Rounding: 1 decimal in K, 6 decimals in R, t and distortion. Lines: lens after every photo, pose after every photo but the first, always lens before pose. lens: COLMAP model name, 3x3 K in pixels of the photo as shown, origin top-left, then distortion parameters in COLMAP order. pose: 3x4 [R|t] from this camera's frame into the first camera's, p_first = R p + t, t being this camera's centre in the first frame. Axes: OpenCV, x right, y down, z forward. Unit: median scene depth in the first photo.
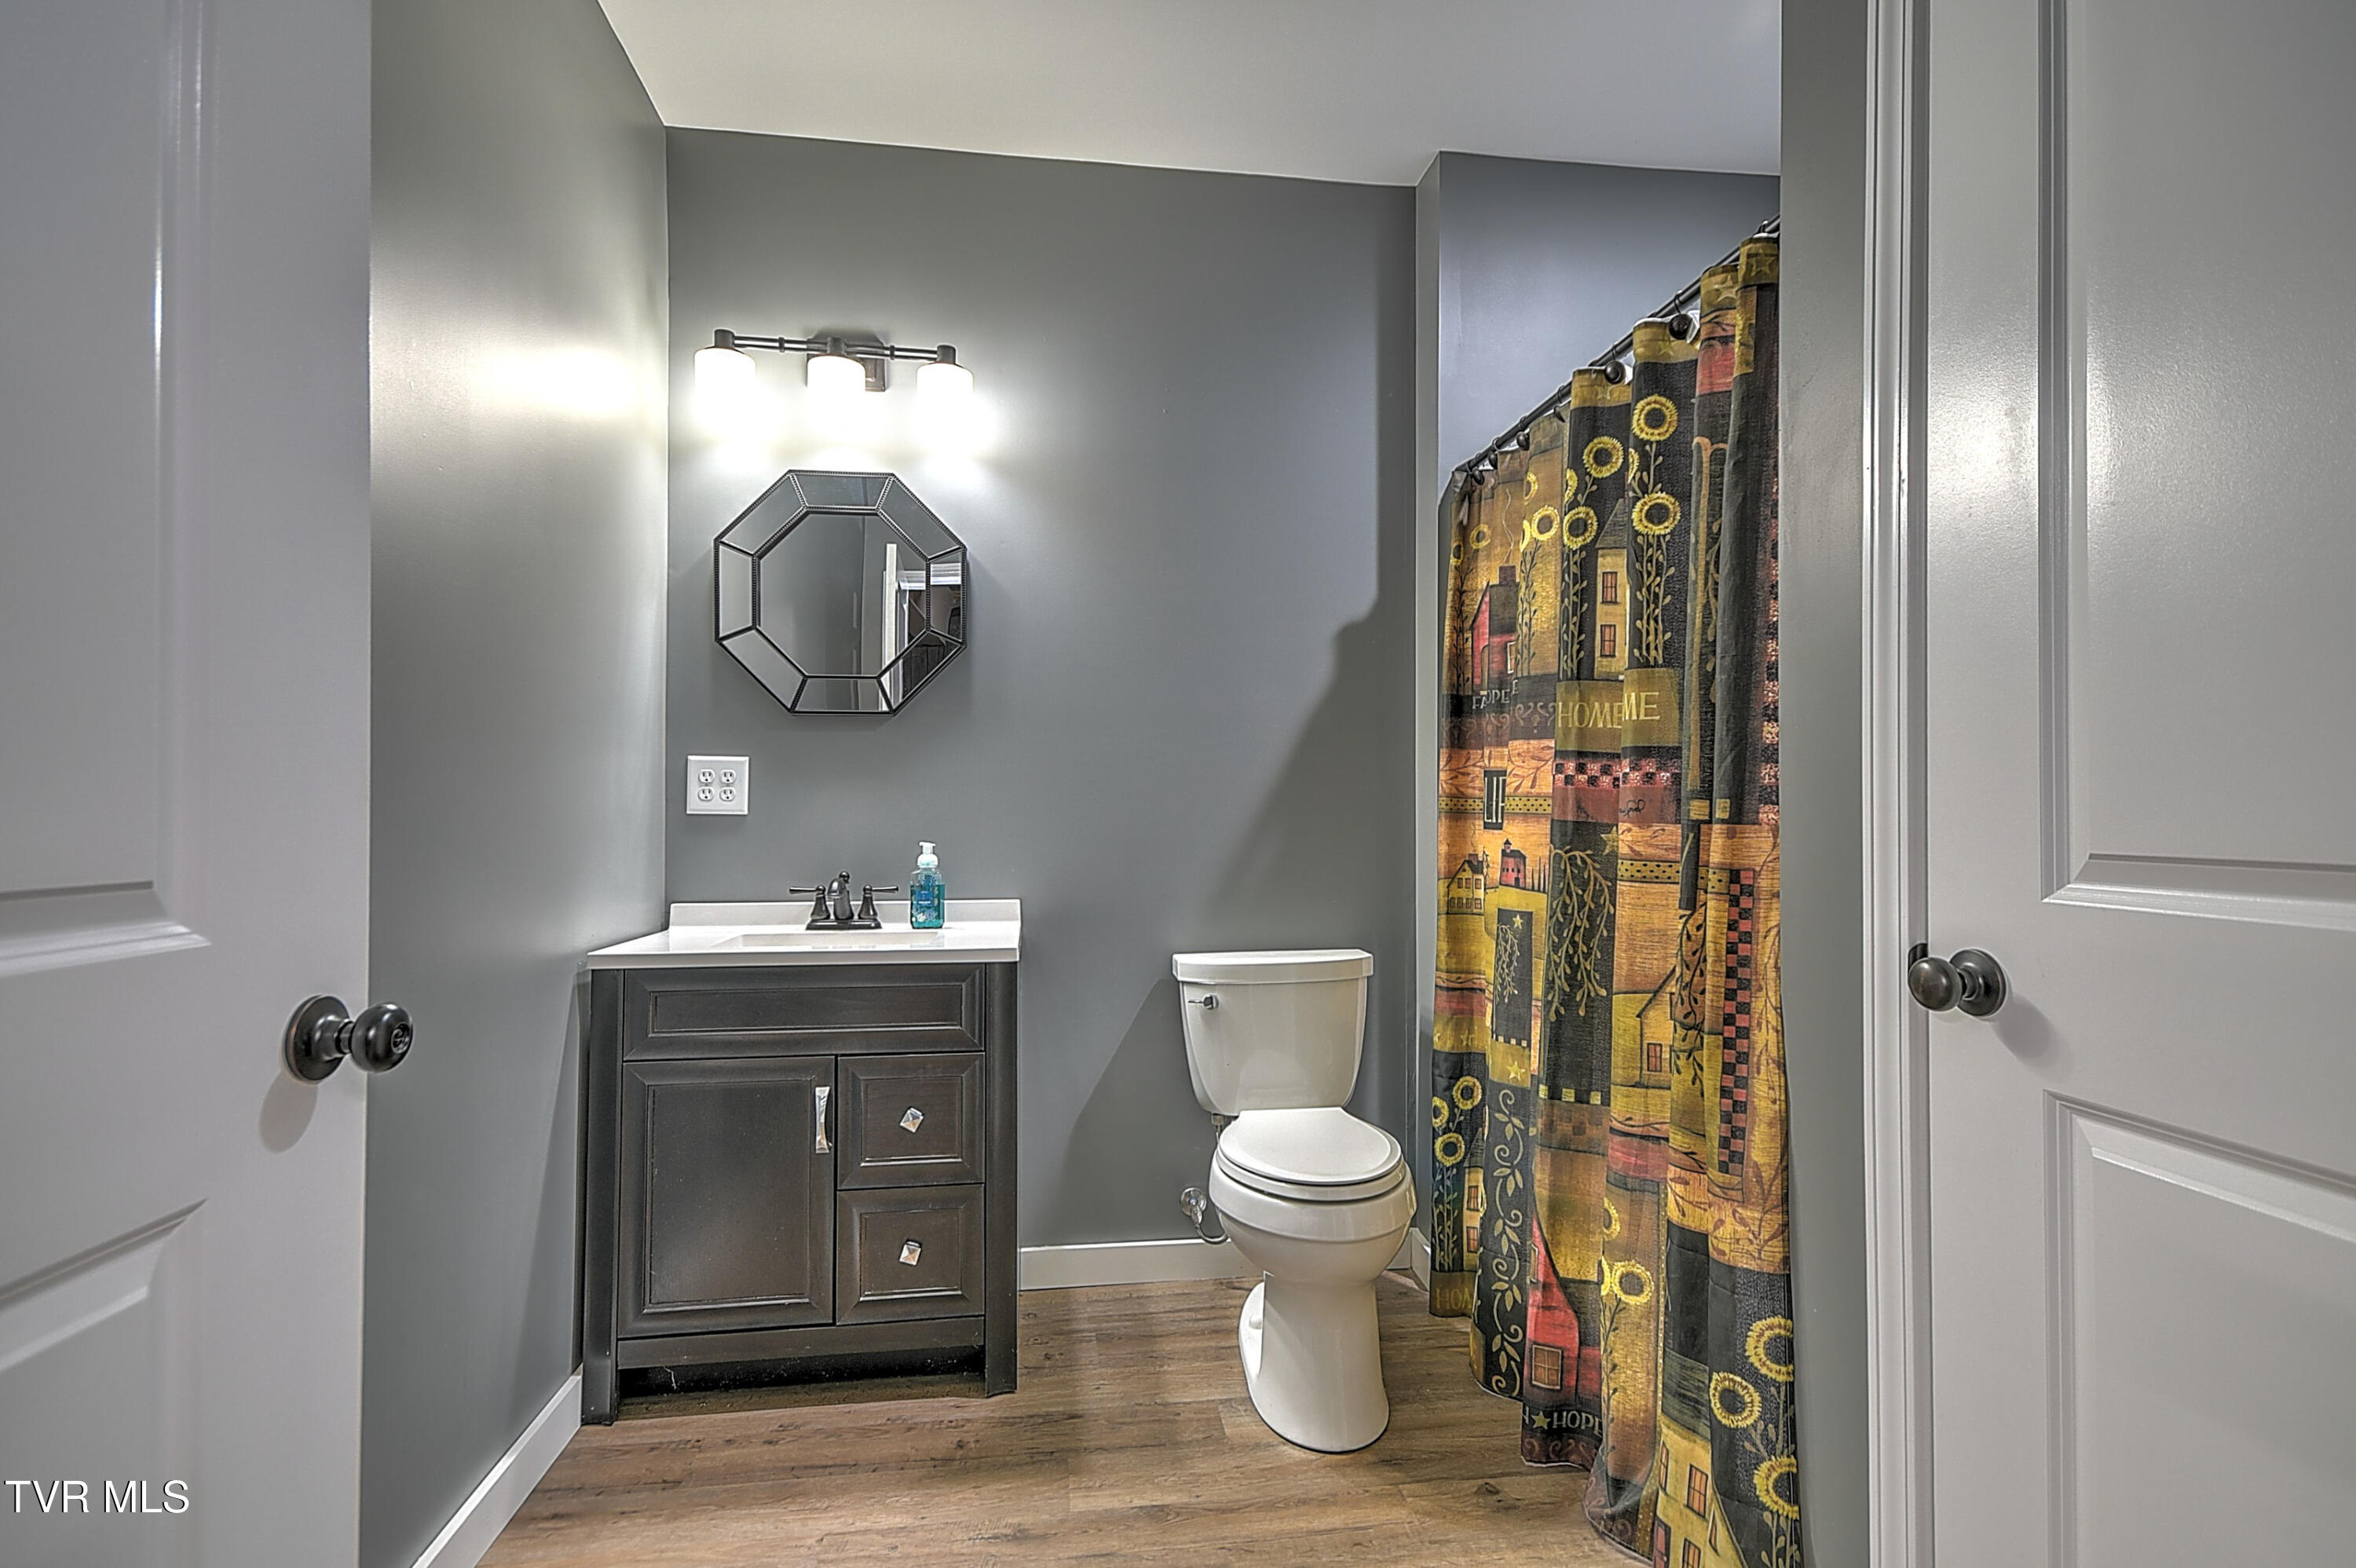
lens RADIAL K [[1125.0, 0, 1192.3], [0, 1125.0, 796.9], [0, 0, 1]] dist [0.025042, -0.003507]
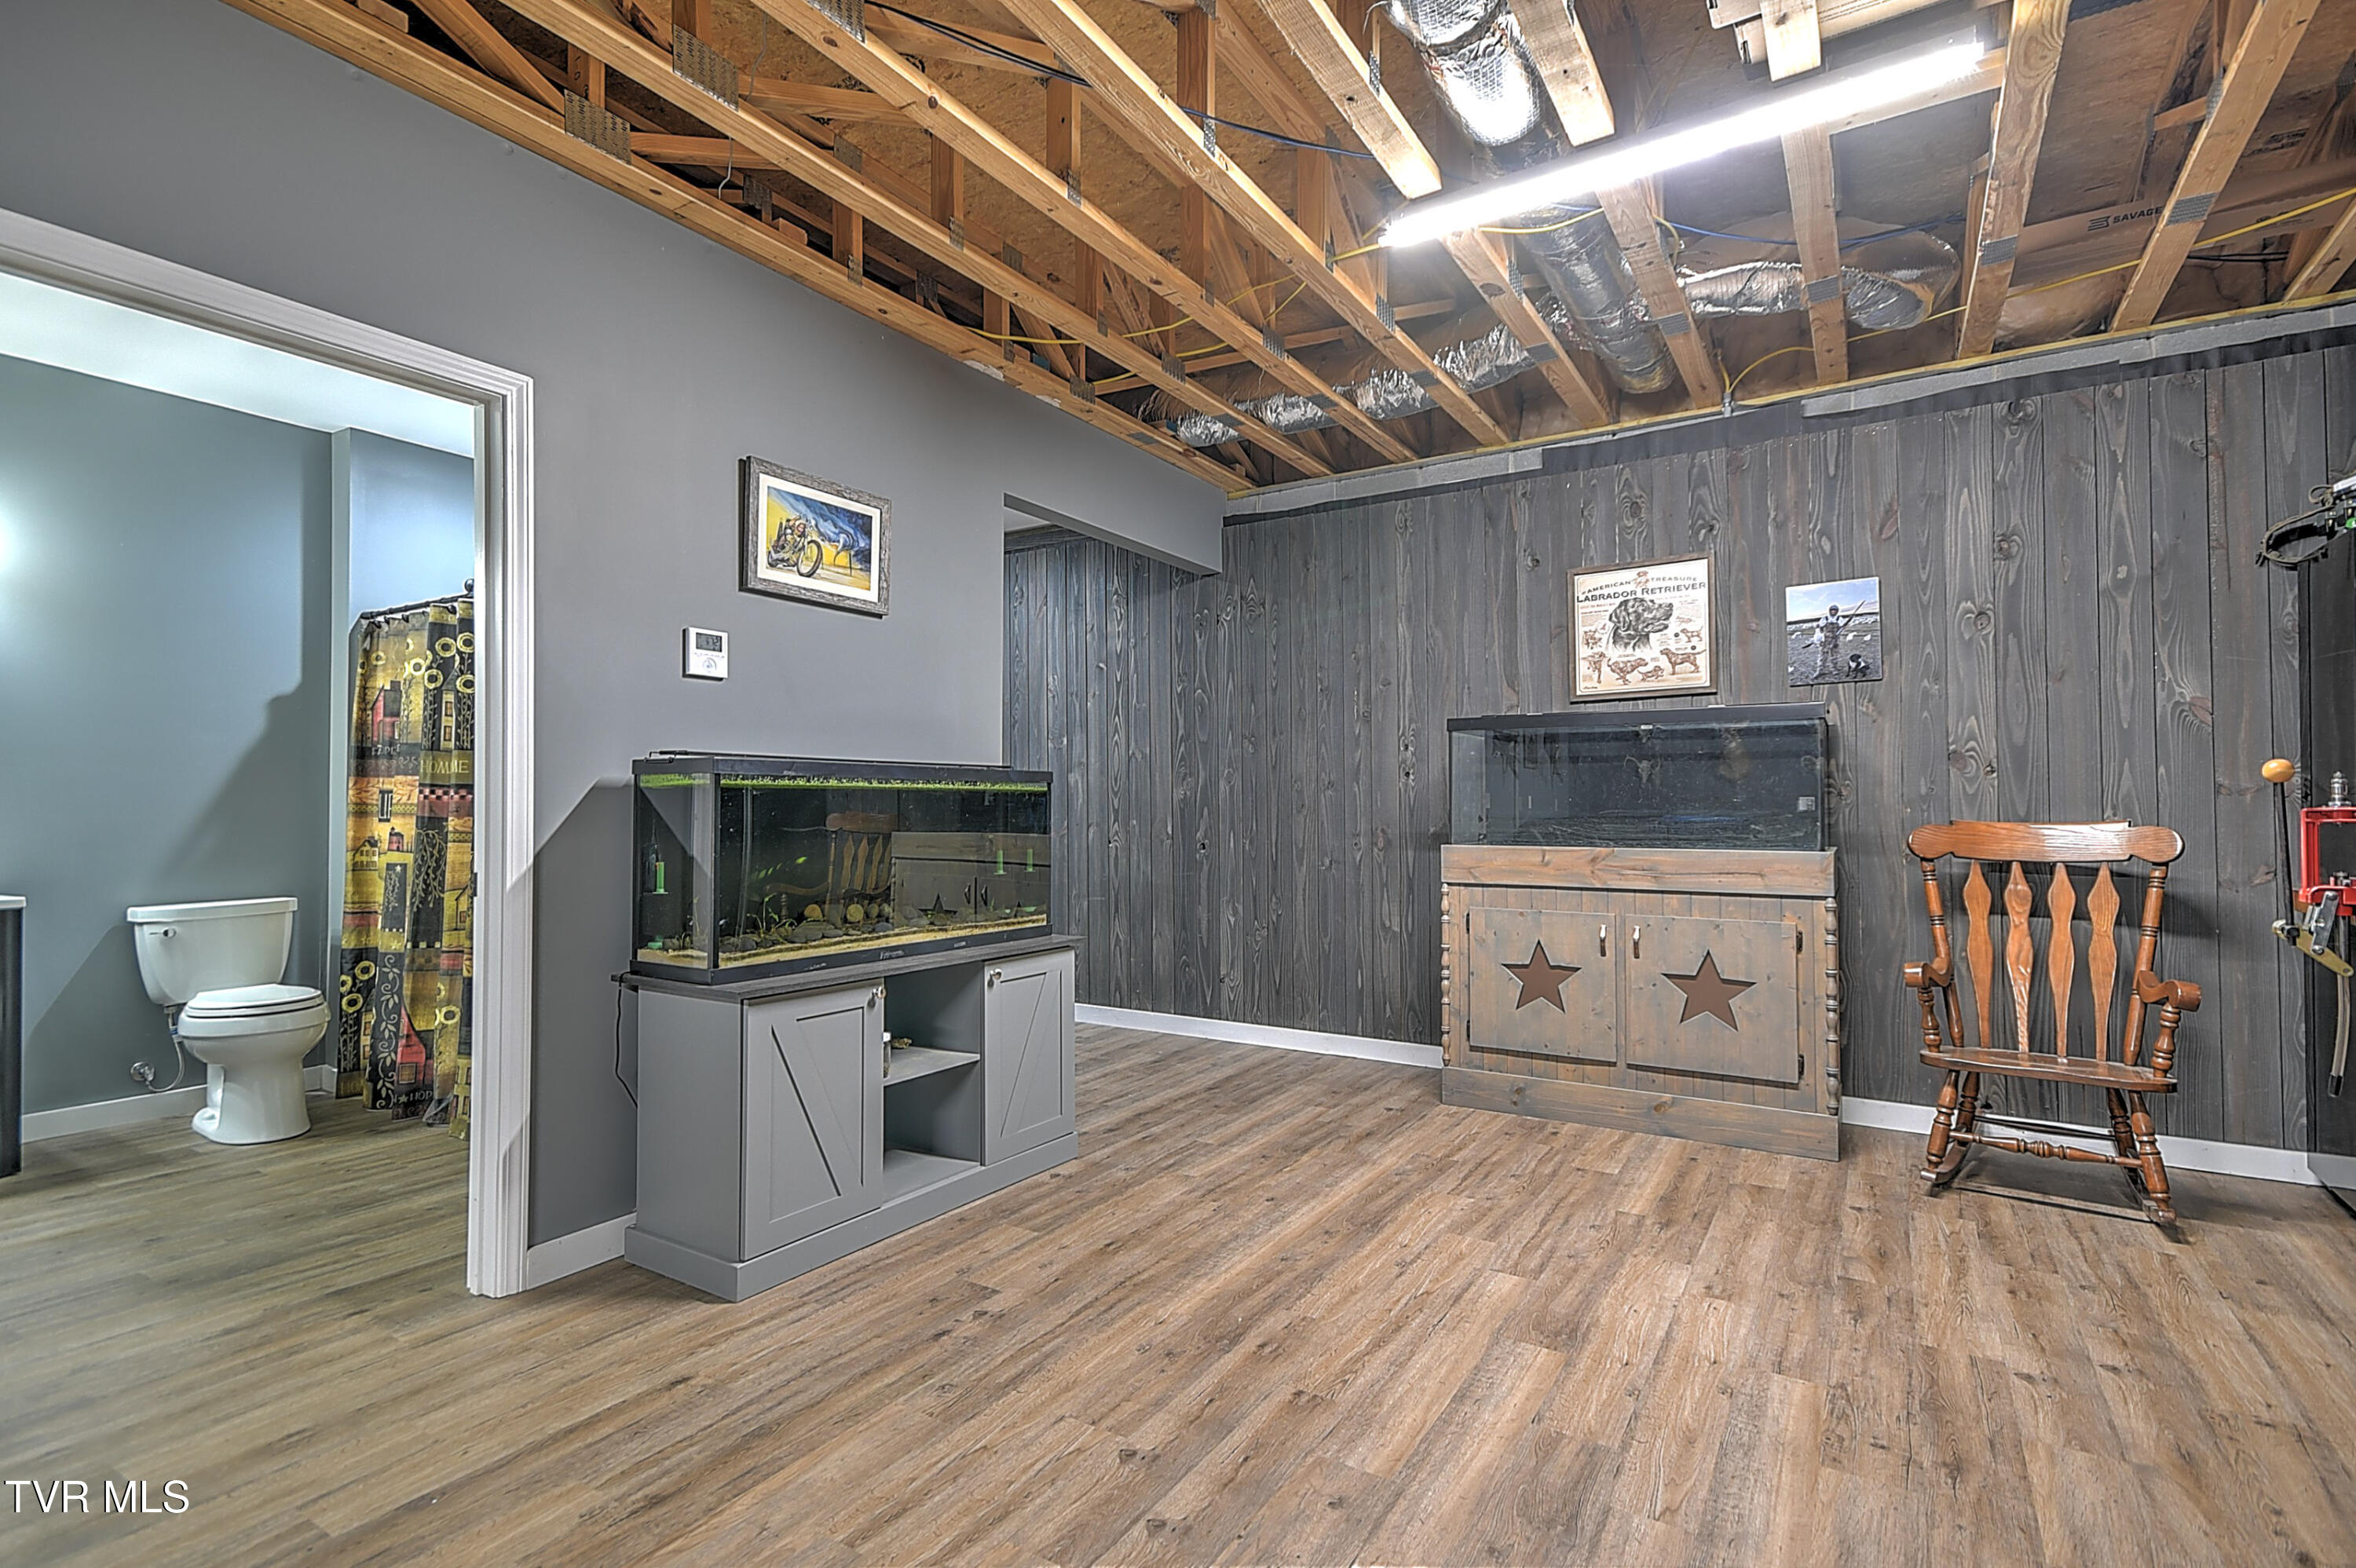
lens RADIAL K [[1125.0, 0, 1199.6], [0, 1125.0, 794.1], [0, 0, 1]] dist [0.025042, -0.003507]
pose [[0.647304, 0.010723, 0.762156, -0.300241], [-0.006831, 0.999942, -0.008267, -0.011304], [-0.762201, 0.000145, 0.647340, -1.264516]]
